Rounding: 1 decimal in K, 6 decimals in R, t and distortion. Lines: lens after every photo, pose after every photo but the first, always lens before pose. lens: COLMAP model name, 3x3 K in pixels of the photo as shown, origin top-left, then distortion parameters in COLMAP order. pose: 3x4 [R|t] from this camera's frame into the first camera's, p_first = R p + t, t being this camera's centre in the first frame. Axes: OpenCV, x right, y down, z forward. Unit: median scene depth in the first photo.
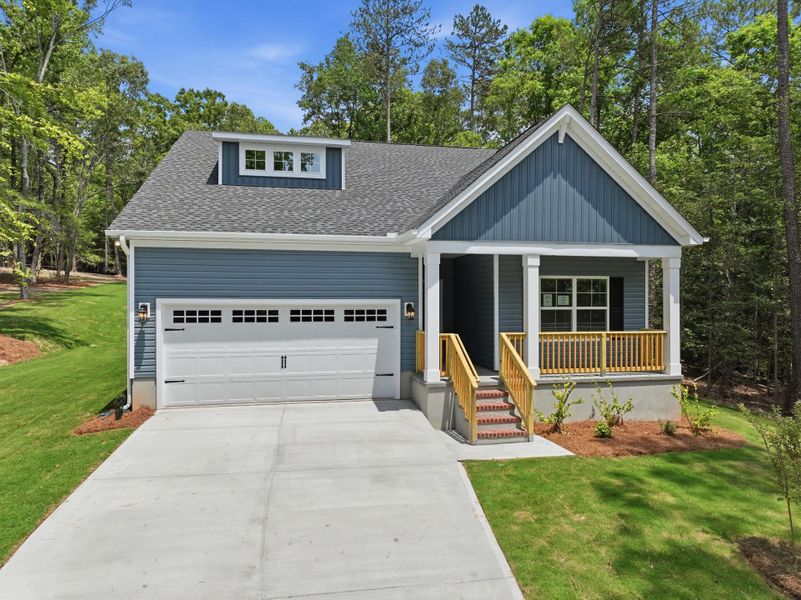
lens RADIAL K [[552.7, 0, 398.6], [0, 552.7, 299.2], [0, 0, 1]] dist [-0.003338, -0.008785]
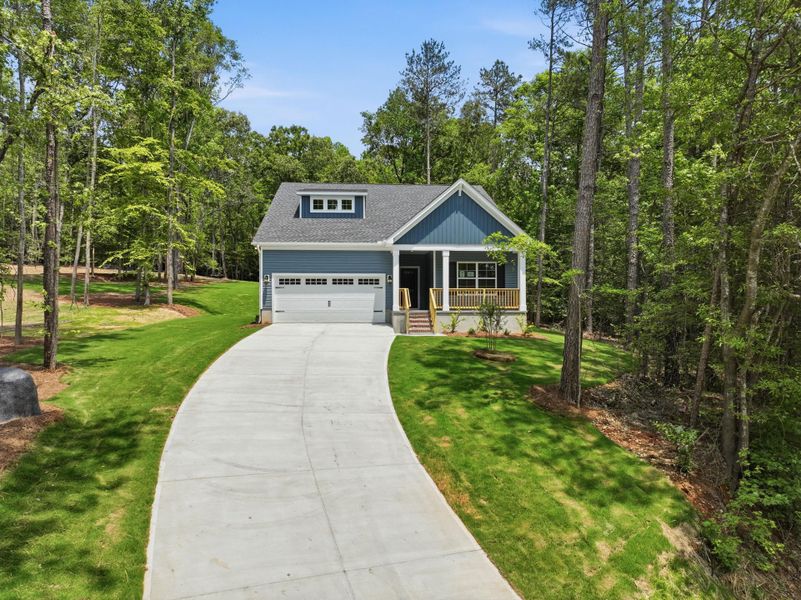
lens RADIAL K [[552.7, 0, 401.7], [0, 552.7, 300.6], [0, 0, 1]] dist [-0.003338, -0.008785]
pose [[0.990261, -0.003333, -0.139185, 0.326759], [0.001905, 0.999944, -0.010394, 0.113916], [0.139212, 0.010028, 0.990212, -0.952800]]
